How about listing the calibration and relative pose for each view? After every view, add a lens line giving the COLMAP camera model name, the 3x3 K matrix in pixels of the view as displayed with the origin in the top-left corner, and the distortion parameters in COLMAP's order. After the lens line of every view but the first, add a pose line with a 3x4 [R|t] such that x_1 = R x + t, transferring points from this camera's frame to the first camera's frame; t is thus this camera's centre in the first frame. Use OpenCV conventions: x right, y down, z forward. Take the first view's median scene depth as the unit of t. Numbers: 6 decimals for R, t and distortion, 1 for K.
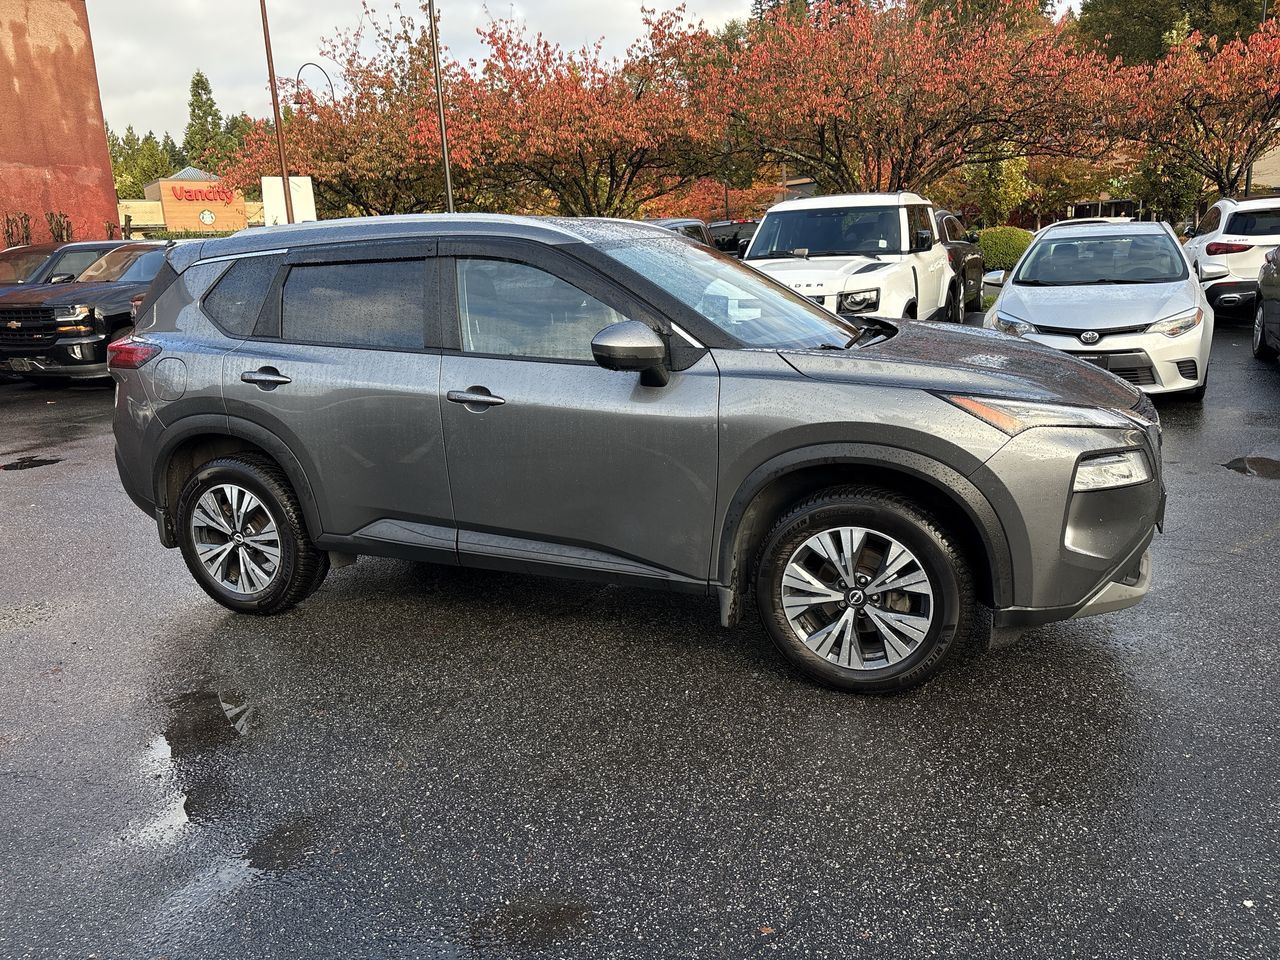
lens RADIAL K [[976.8, 0, 640.7], [0, 976.8, 471.3], [0, 0, 1]] dist [0.039494, -0.006116]
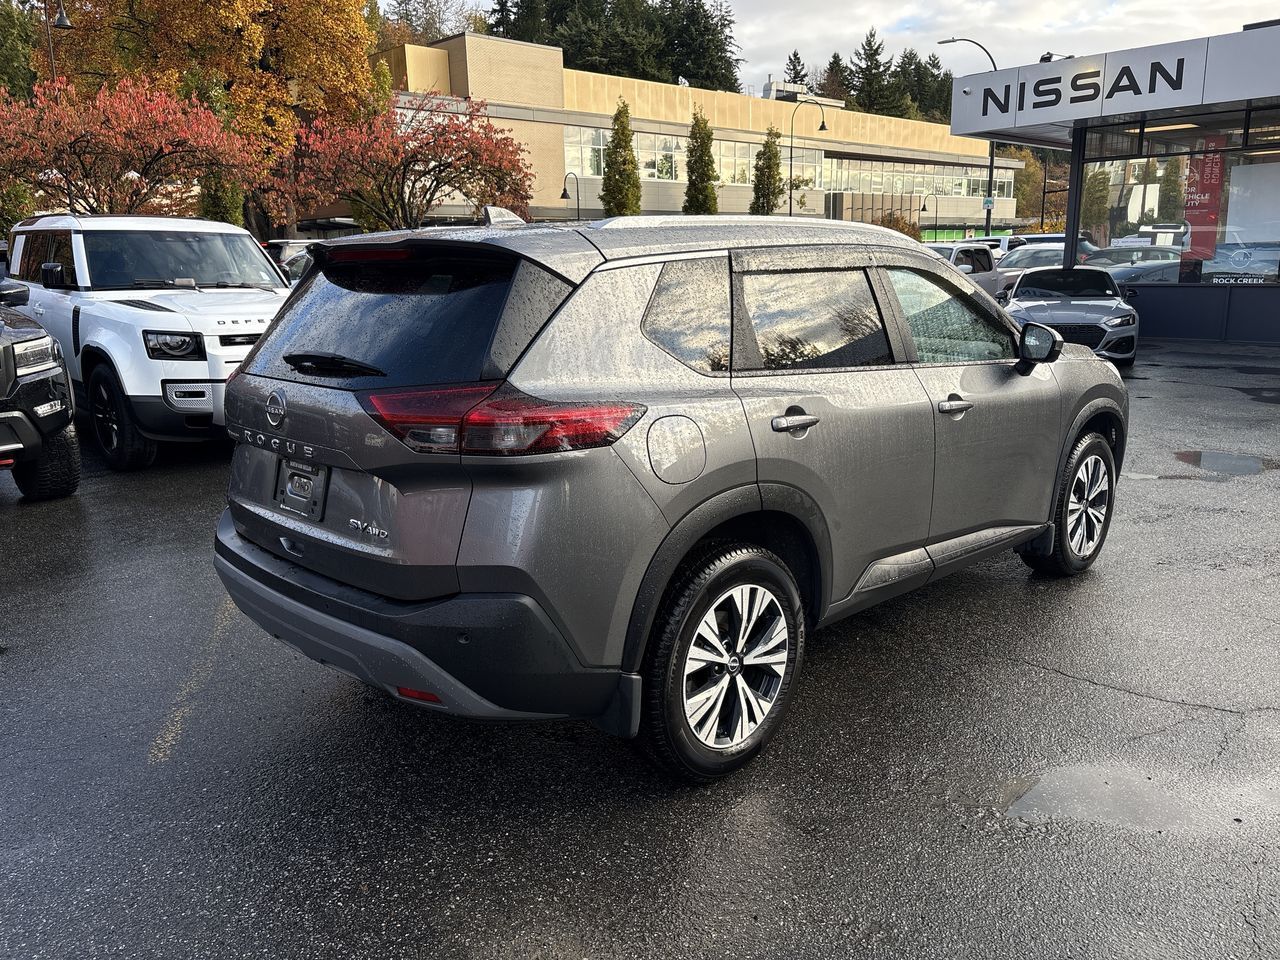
lens RADIAL K [[976.8, 0, 640.7], [0, 976.8, 471.3], [0, 0, 1]] dist [0.039494, -0.006116]
pose [[0.372401, -0.154305, 0.915154, -1.087775], [0.199877, 0.976276, 0.083275, -0.140163], [-0.906293, 0.151906, 0.394408, 0.802415]]
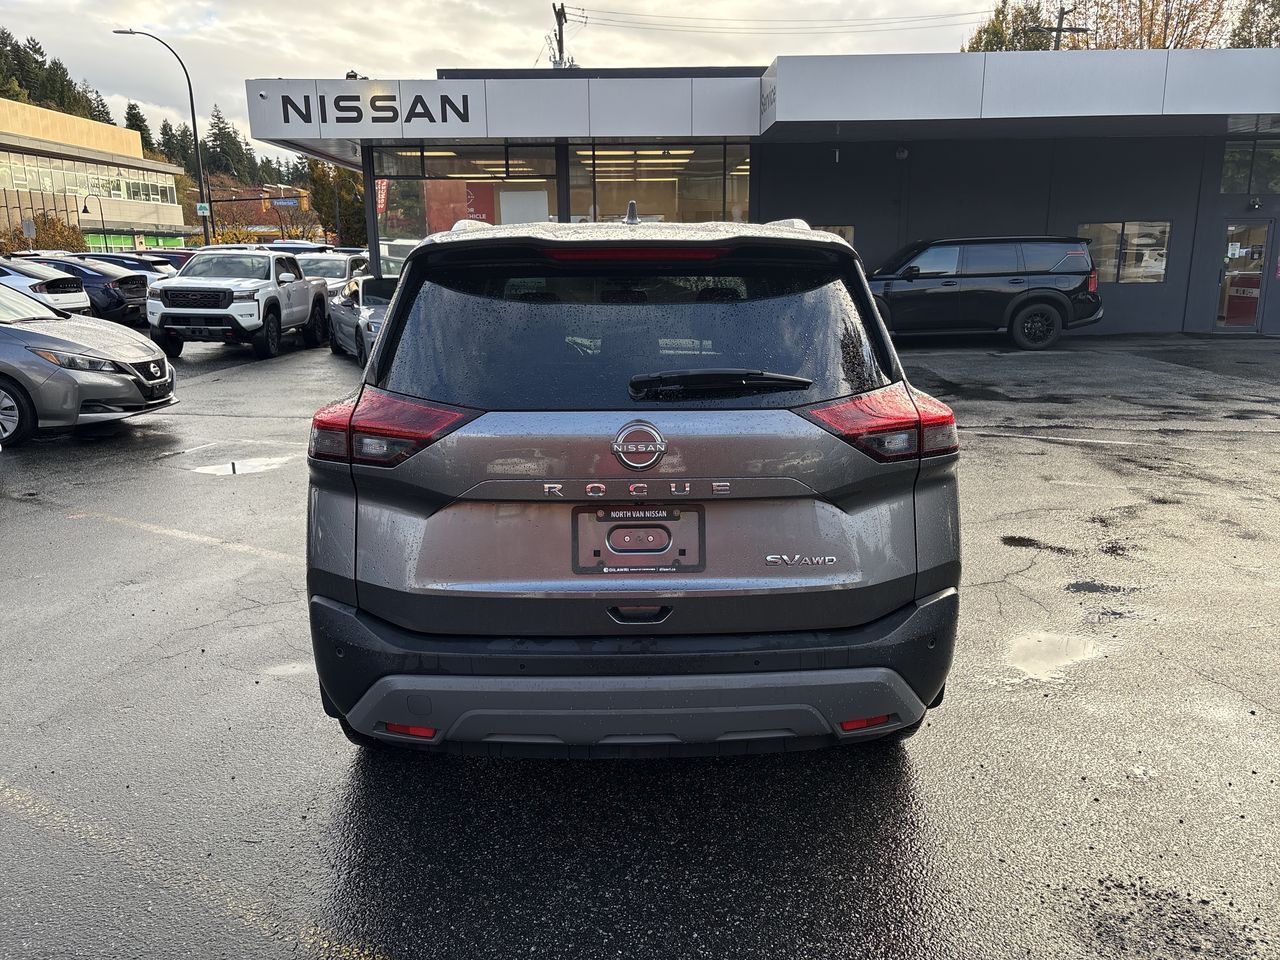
lens RADIAL K [[969.3, 0, 643.0], [0, 969.3, 475.0], [0, 0, 1]] dist [0.074425, -0.068121]
pose [[-0.416745, -0.146007, 0.897221, -1.045849], [0.226590, 0.939176, 0.258082, -0.298110], [-0.880330, 0.310856, -0.358313, 1.471555]]
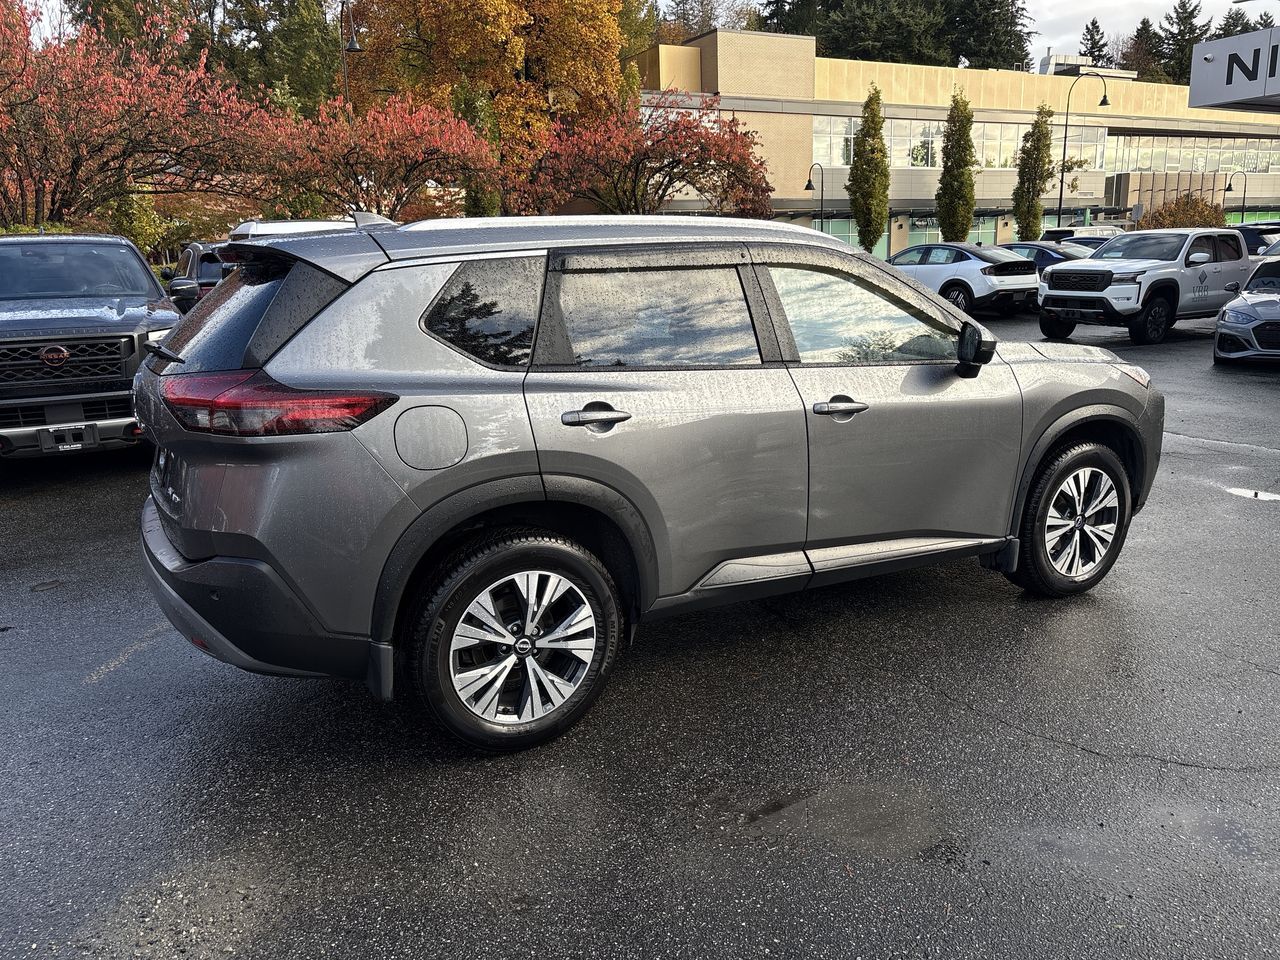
lens RADIAL K [[969.3, 0, 643.0], [0, 969.3, 475.0], [0, 0, 1]] dist [0.074425, -0.068121]
pose [[0.603776, -0.140328, 0.784706, -0.940635], [0.168709, 0.984580, 0.046262, -0.077129], [-0.779097, 0.104455, 0.618140, 0.496917]]
